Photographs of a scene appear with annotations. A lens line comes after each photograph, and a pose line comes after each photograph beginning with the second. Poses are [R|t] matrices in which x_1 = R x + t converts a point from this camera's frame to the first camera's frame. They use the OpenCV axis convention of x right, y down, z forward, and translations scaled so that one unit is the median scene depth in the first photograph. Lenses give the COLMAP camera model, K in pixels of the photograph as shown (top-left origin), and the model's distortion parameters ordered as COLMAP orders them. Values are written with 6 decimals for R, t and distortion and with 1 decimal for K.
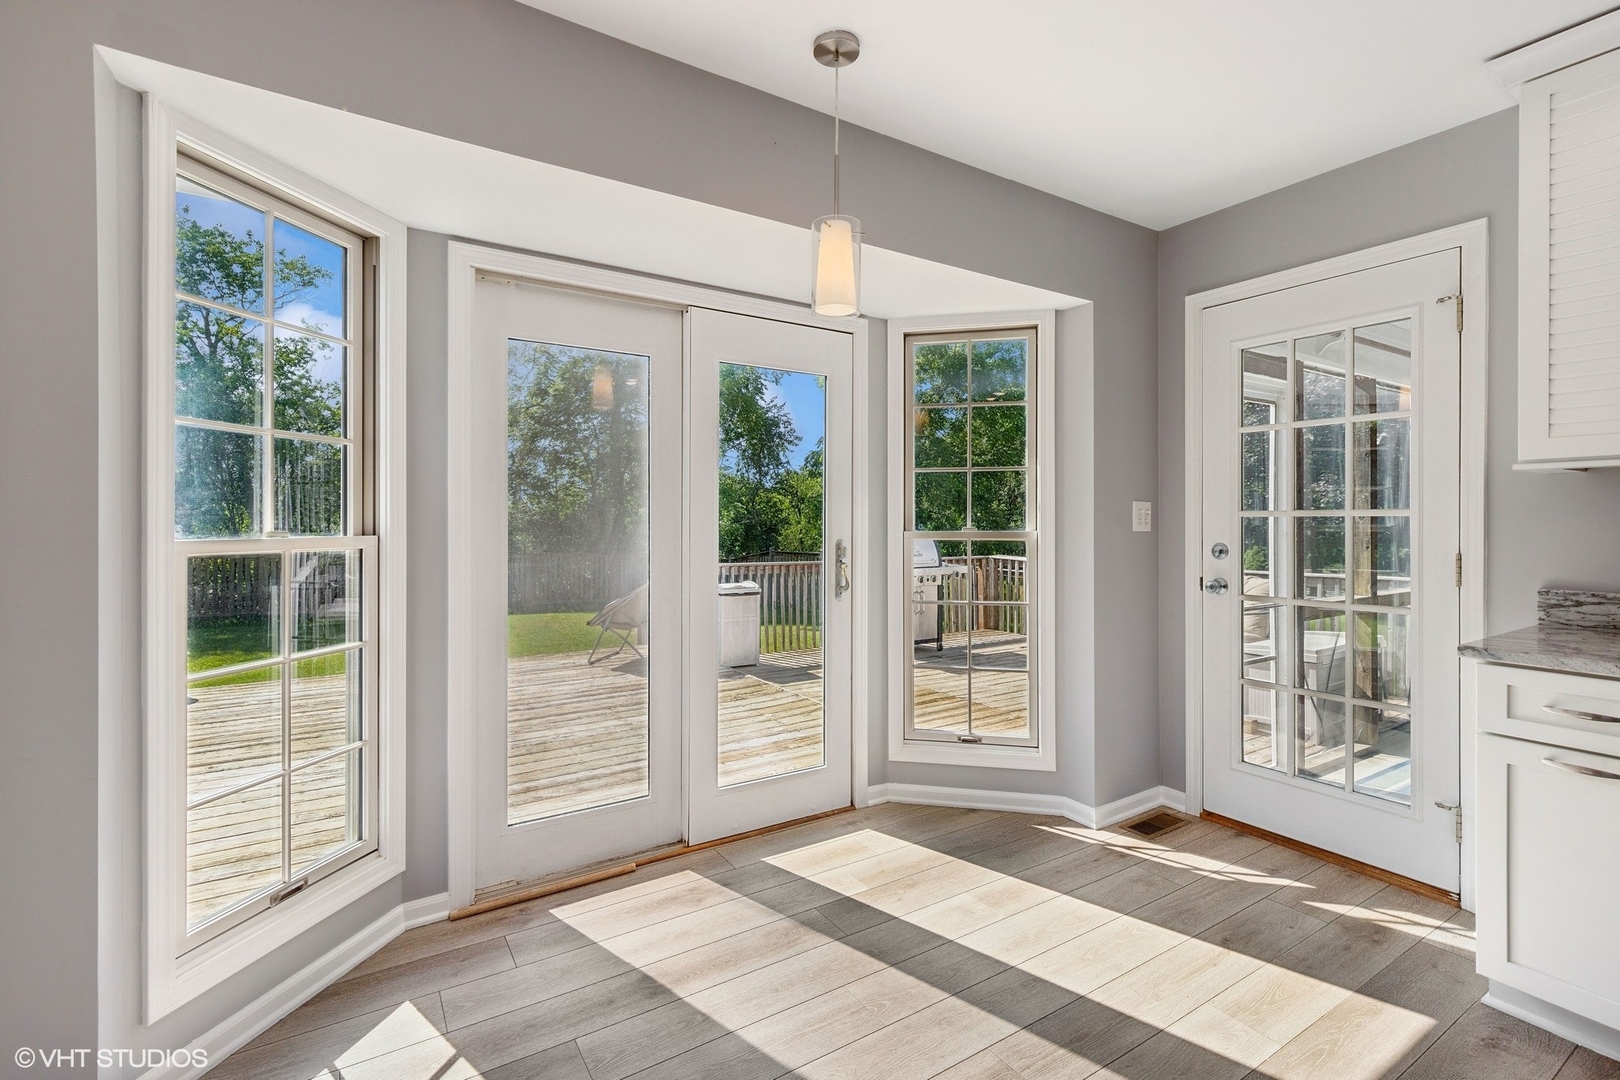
lens RADIAL K [[751.4, 0, 810.8], [0, 751.4, 532.6], [0, 0, 1]] dist [0.019698, -0.000075]
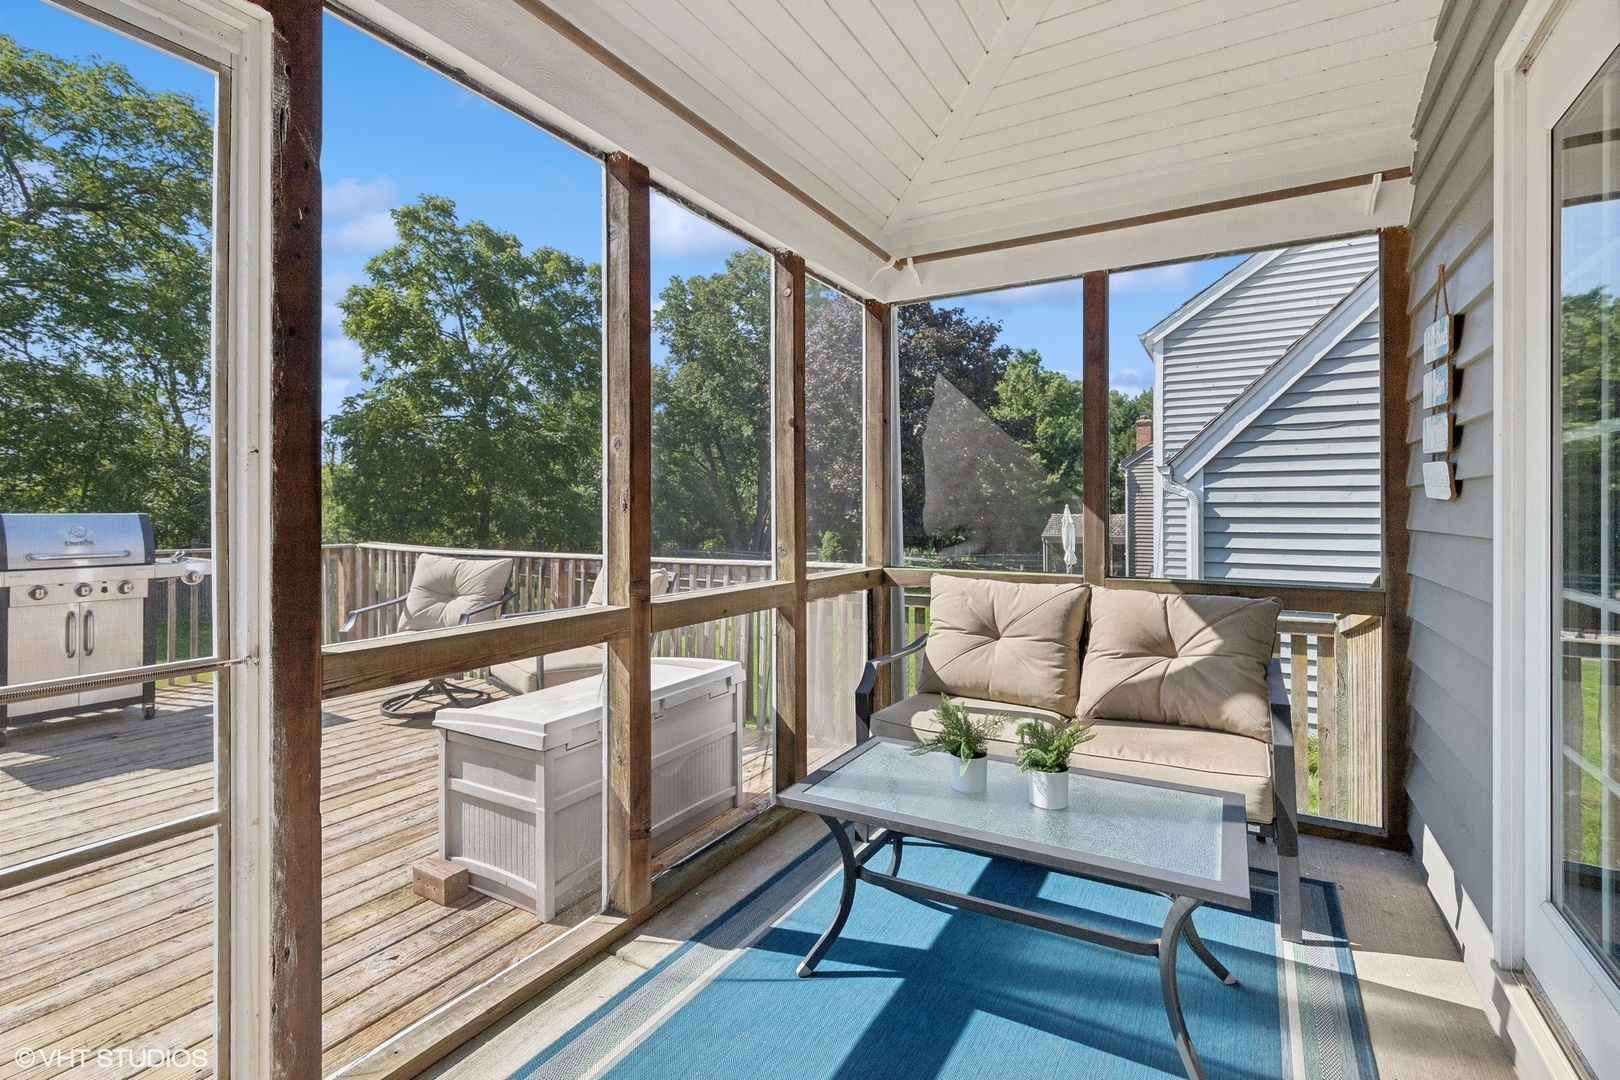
lens RADIAL K [[751.4, 0, 808.0], [0, 751.4, 527.5], [0, 0, 1]] dist [0.019698, -0.000075]
pose [[0.897831, -0.005018, 0.440311, 0.357142], [0.003227, 0.999983, 0.004816, 0.017578], [-0.440328, -0.002903, 0.897832, 0.294376]]
